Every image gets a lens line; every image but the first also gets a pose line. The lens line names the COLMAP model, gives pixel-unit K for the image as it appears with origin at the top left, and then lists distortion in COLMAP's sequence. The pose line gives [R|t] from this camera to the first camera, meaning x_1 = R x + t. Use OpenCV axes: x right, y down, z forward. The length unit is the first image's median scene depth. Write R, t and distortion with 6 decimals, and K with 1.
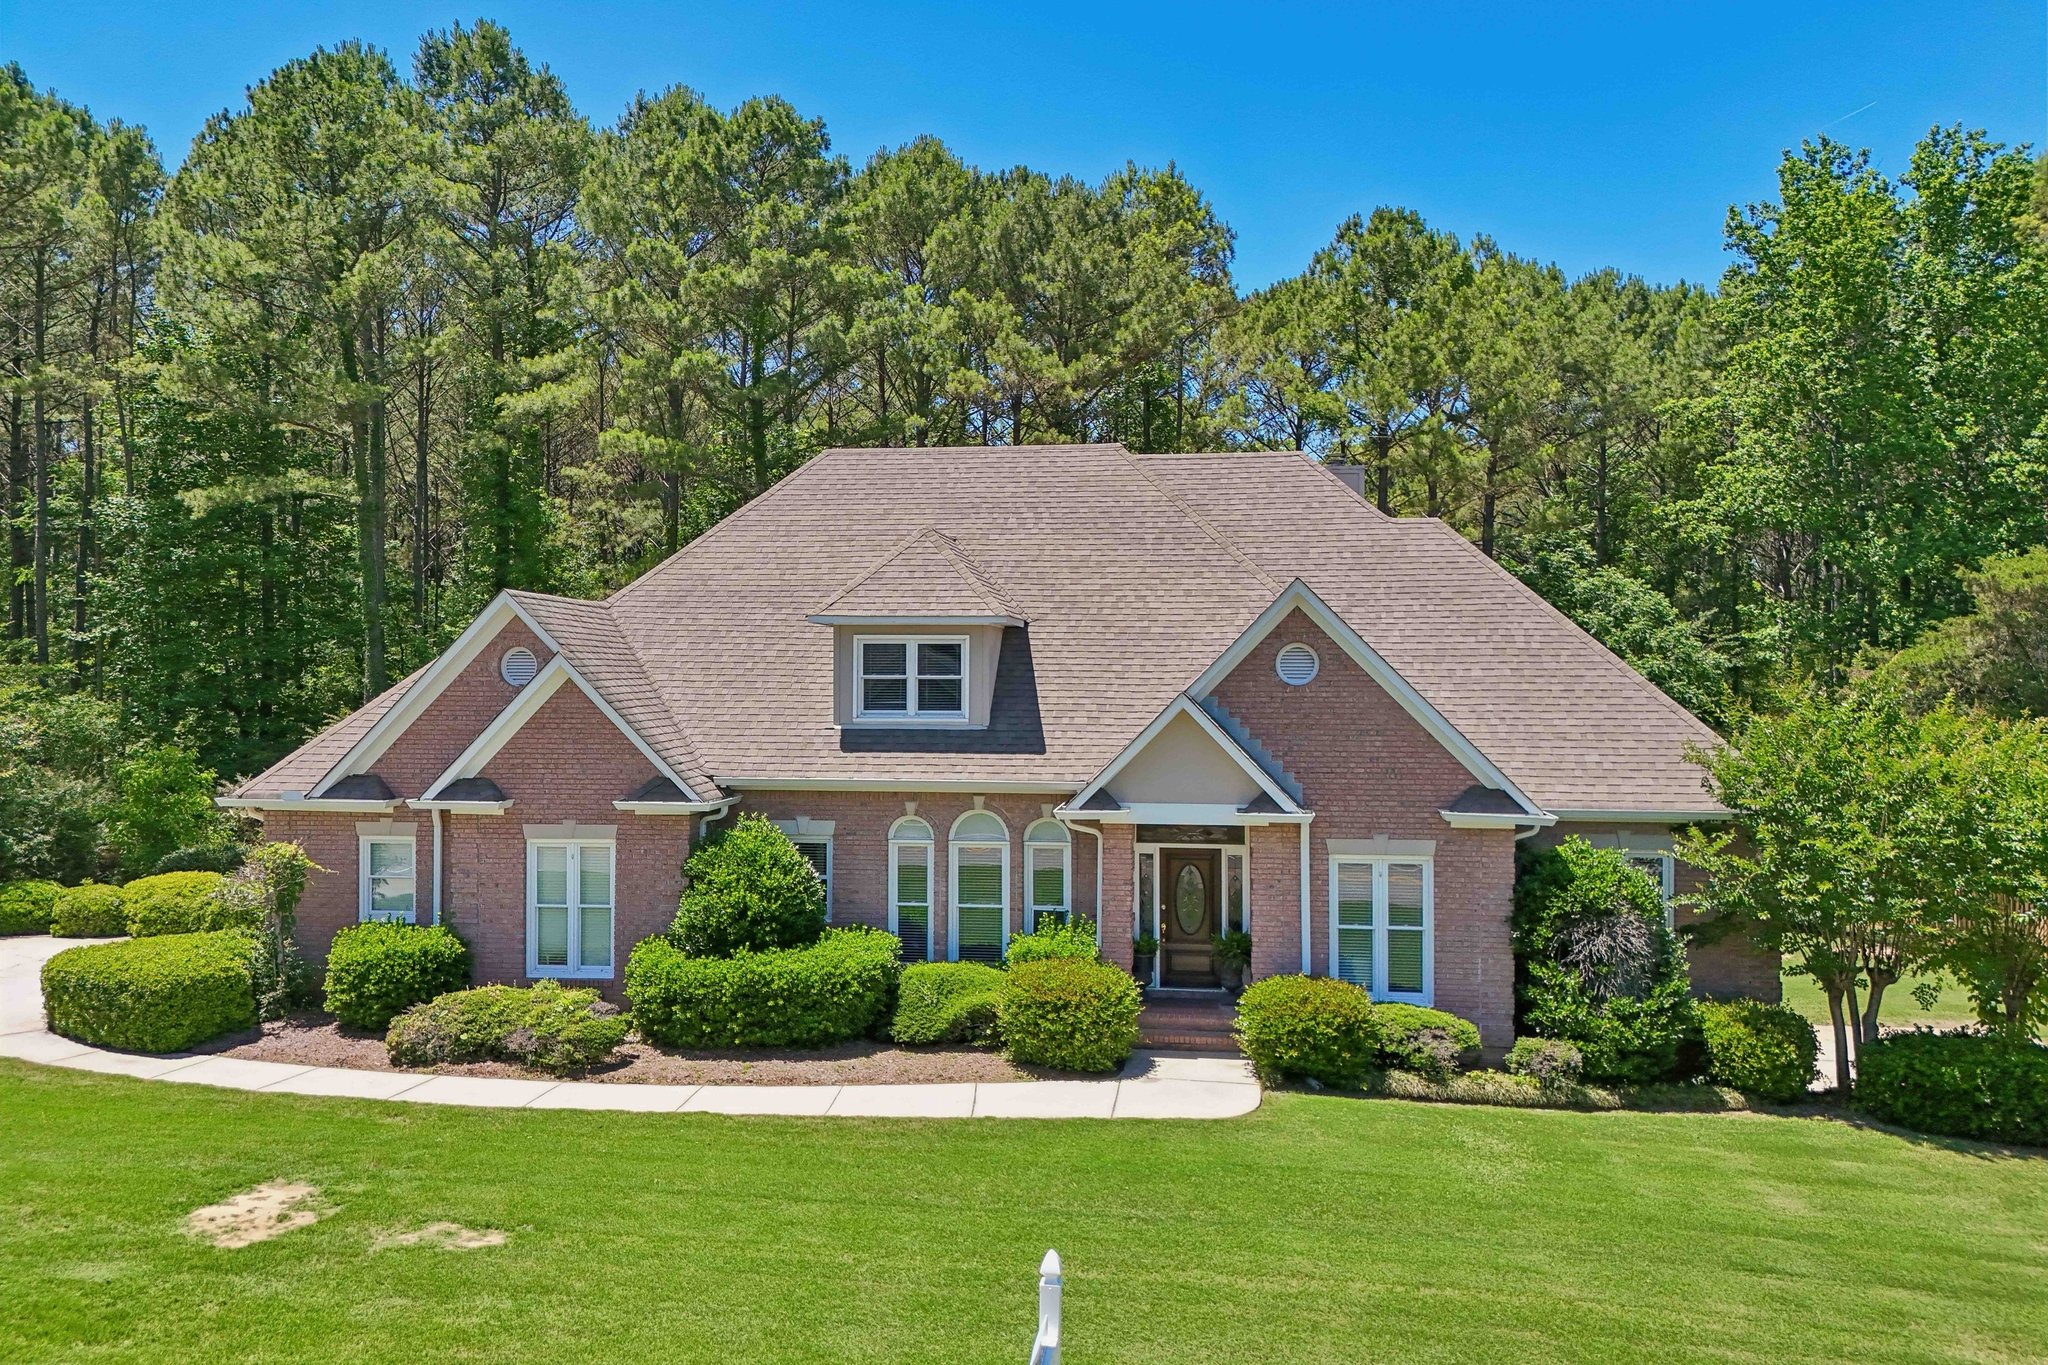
lens RADIAL K [[1552.8, 0, 1016.5], [0, 1552.8, 682.9], [0, 0, 1]] dist [0.032223, -0.018644]
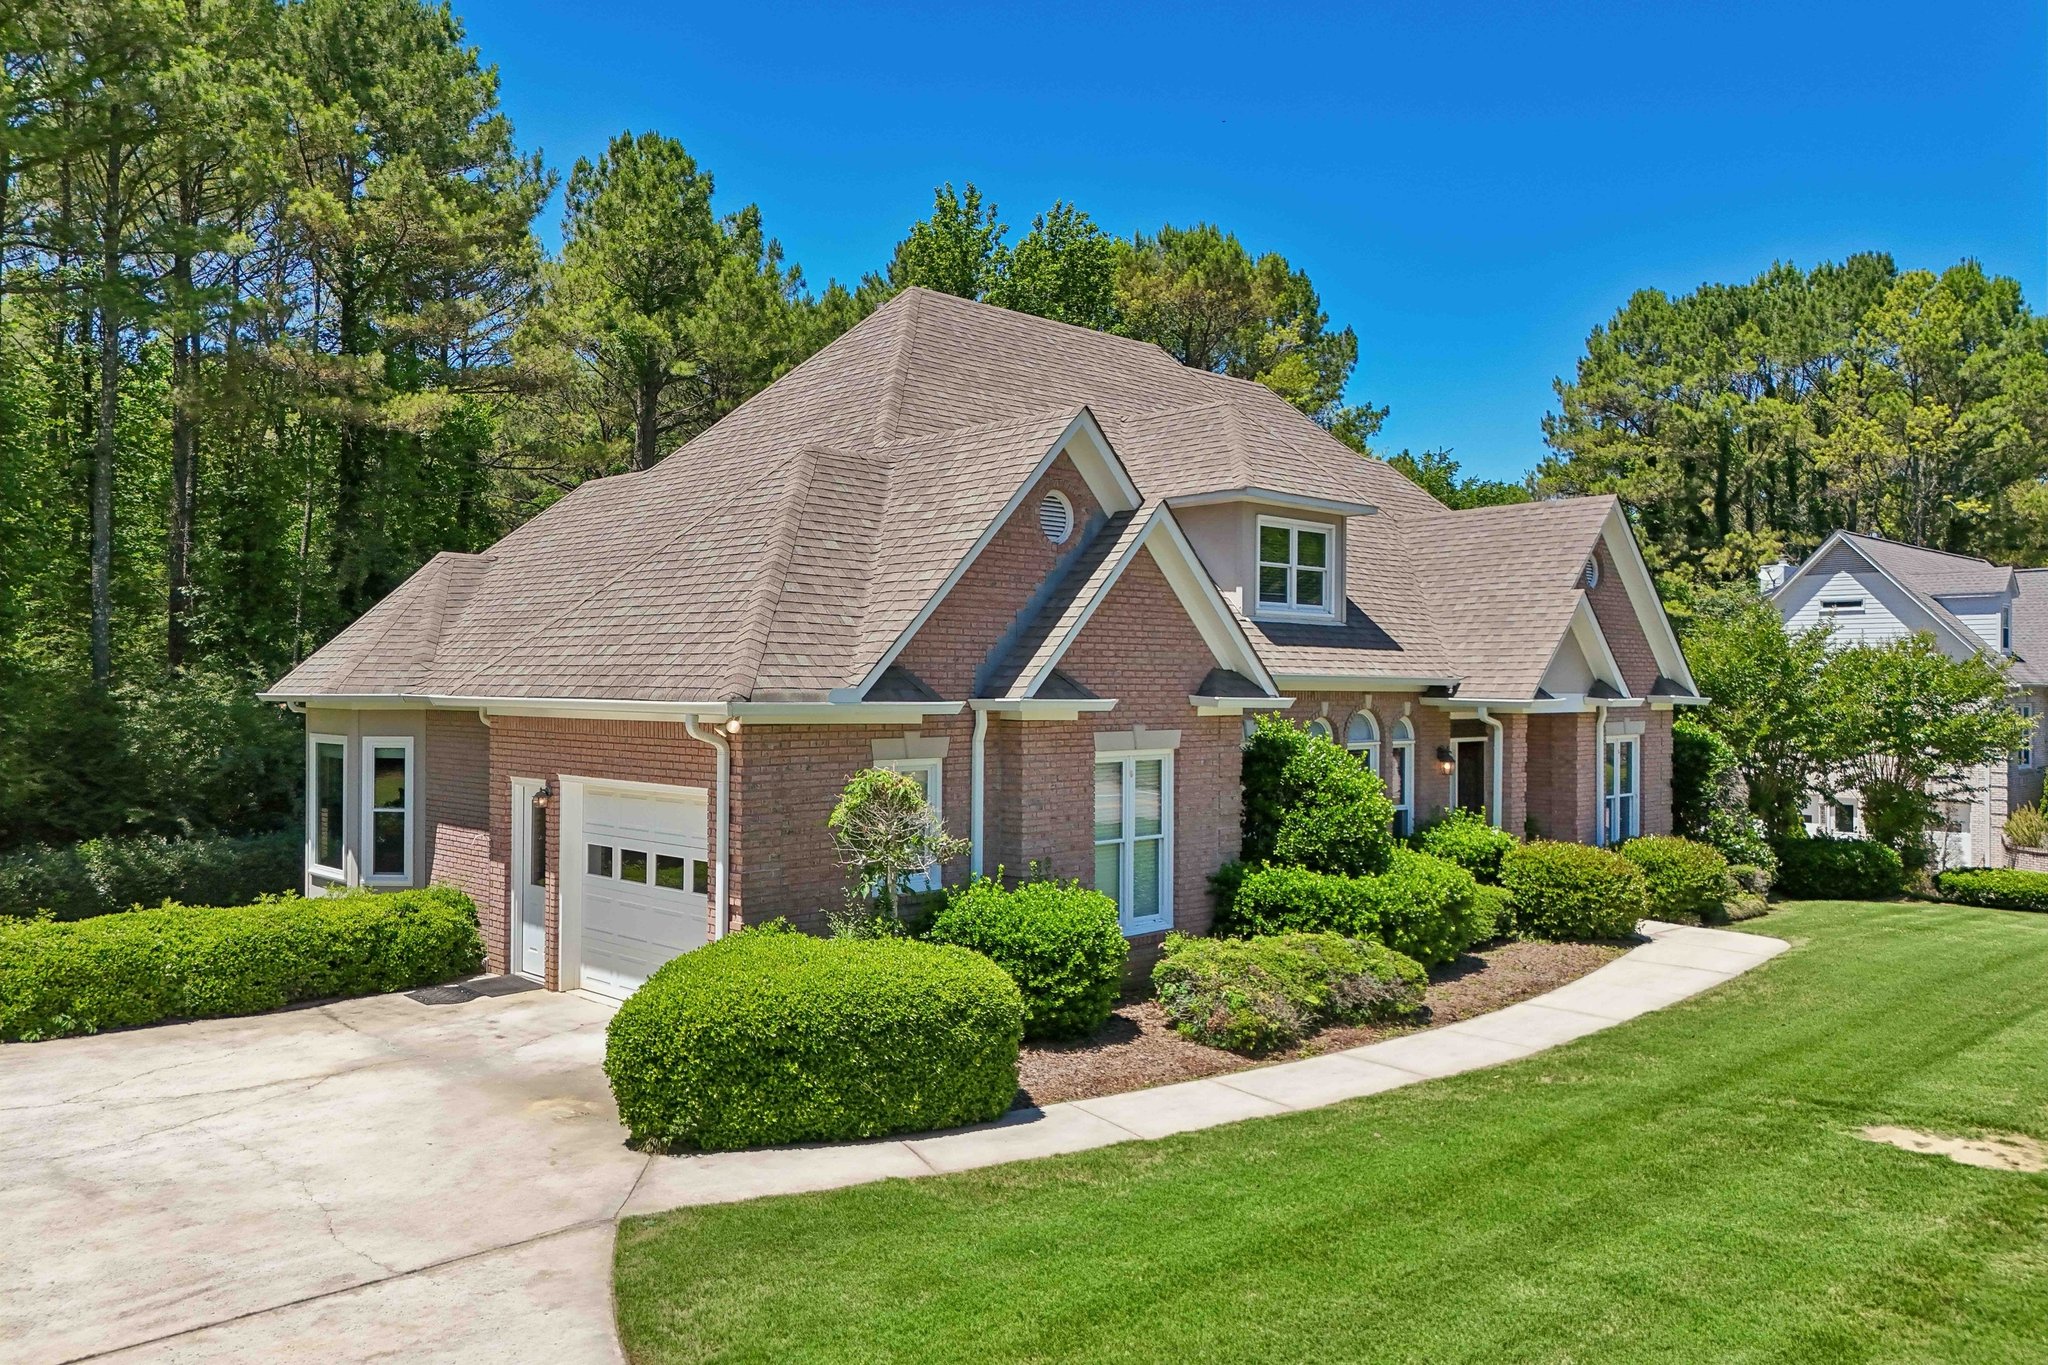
lens RADIAL K [[1552.8, 0, 1019.6], [0, 1552.8, 677.3], [0, 0, 1]] dist [0.032223, -0.018644]
pose [[0.571728, 0.015007, 0.820306, -0.901156], [0.007247, 0.999701, -0.023339, 0.080715], [-0.820412, 0.019289, 0.571448, 0.616653]]
